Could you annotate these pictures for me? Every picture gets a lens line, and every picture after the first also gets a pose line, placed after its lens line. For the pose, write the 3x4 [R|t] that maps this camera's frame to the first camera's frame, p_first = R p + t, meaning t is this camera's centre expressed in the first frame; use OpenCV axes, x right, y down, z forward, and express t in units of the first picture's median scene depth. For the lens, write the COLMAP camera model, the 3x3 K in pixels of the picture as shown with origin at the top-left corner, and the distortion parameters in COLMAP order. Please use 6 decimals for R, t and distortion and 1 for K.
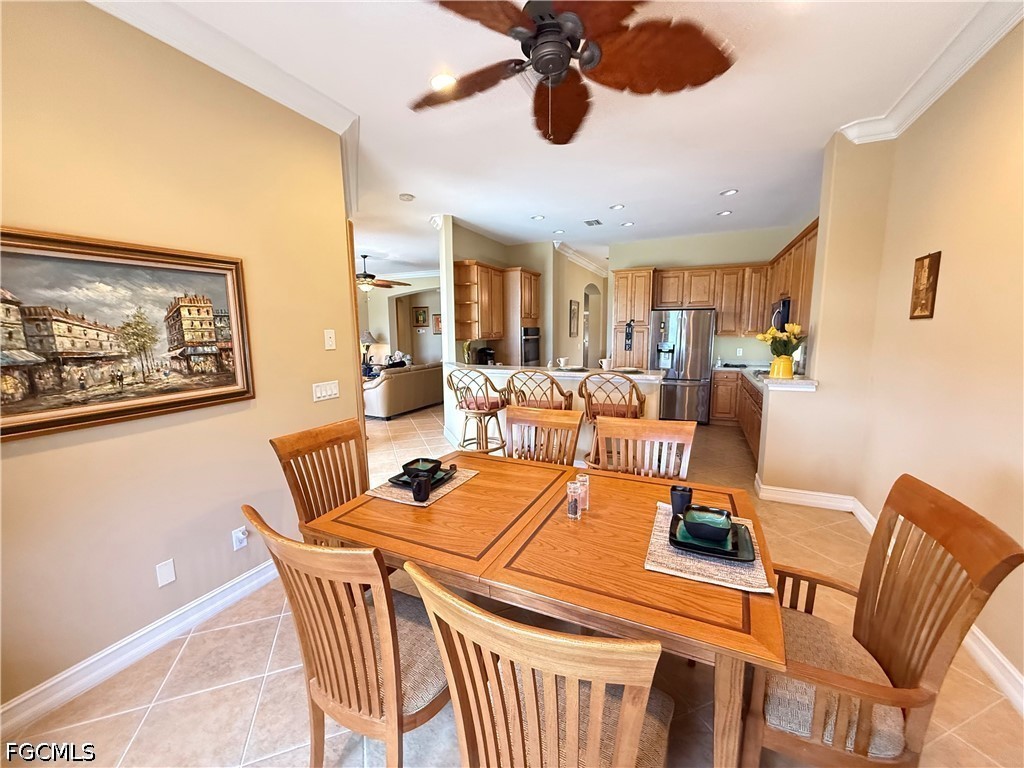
lens RADIAL K [[403.4, 0, 507.5], [0, 403.4, 379.4], [0, 0, 1]] dist [0.012333, 0.000119]
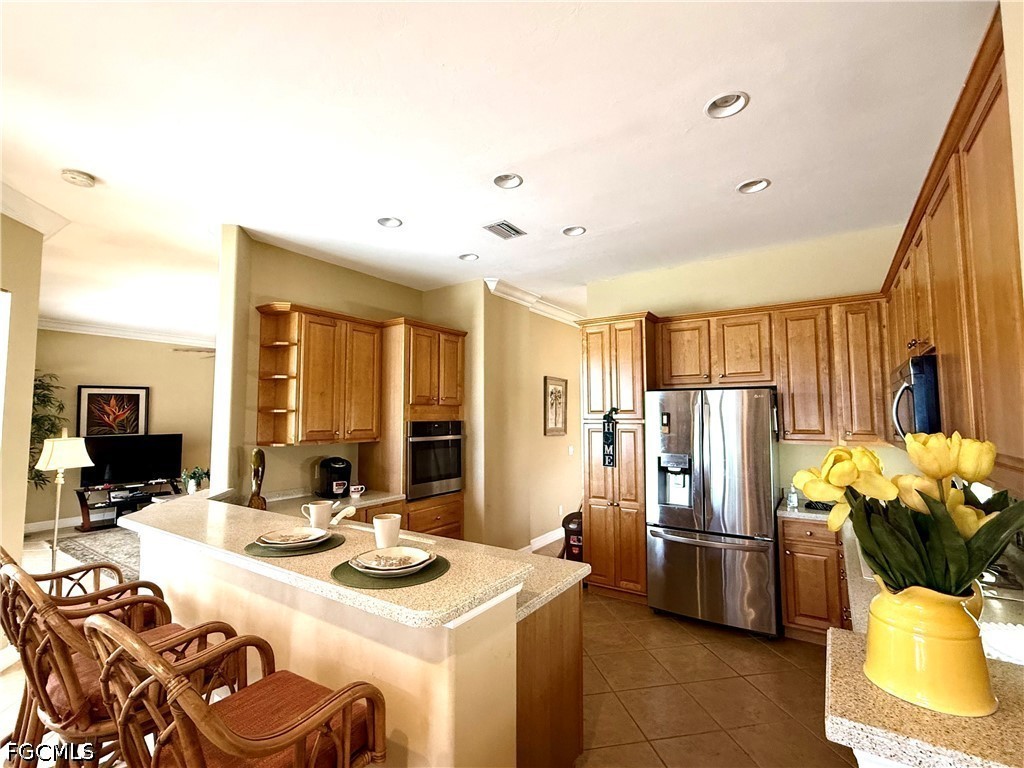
lens RADIAL K [[464.3, 0, 504.2], [0, 464.3, 382.1], [0, 0, 1]] dist [-0.001332, 0.000103]
pose [[0.985510, -0.006387, -0.169498, 0.165431], [-0.027539, 0.980007, -0.197046, -0.034699], [0.167368, 0.198859, 0.965631, 0.231755]]
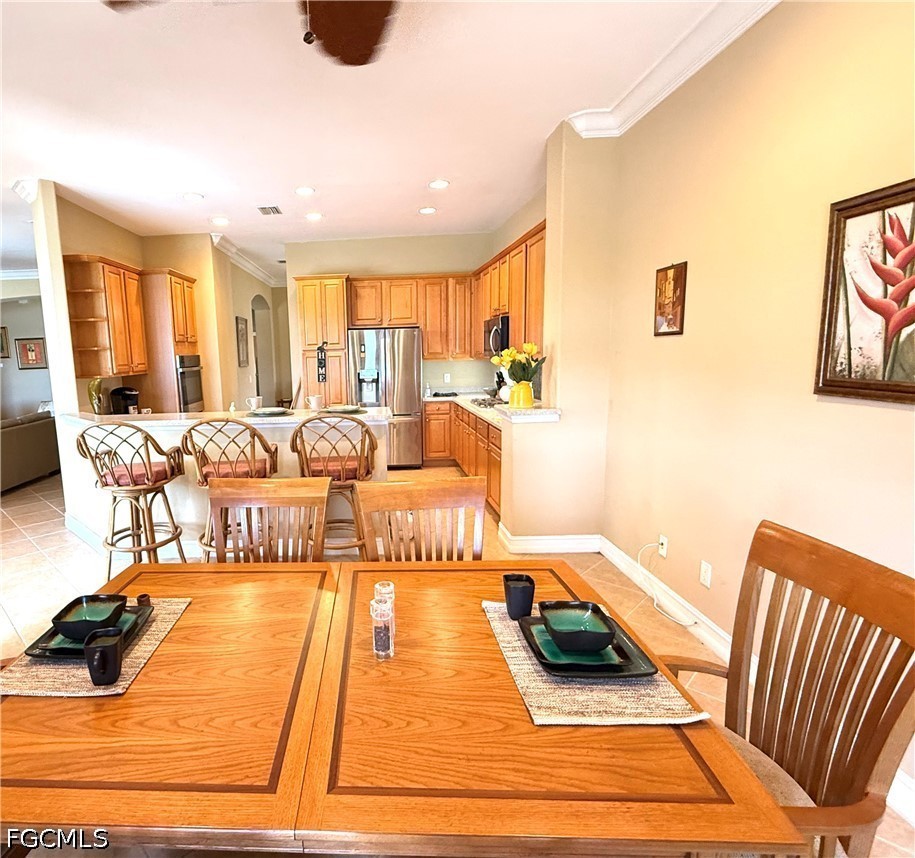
lens RADIAL K [[575.5, 0, 409.5], [0, 575.5, 444.7], [0, 0, 1]] dist [-0.031481, -0.003620]
pose [[0.926427, -0.082332, 0.367362, 0.024855], [0.070793, 0.996484, 0.044800, 0.006046], [-0.369759, -0.015498, 0.928998, -0.049973]]
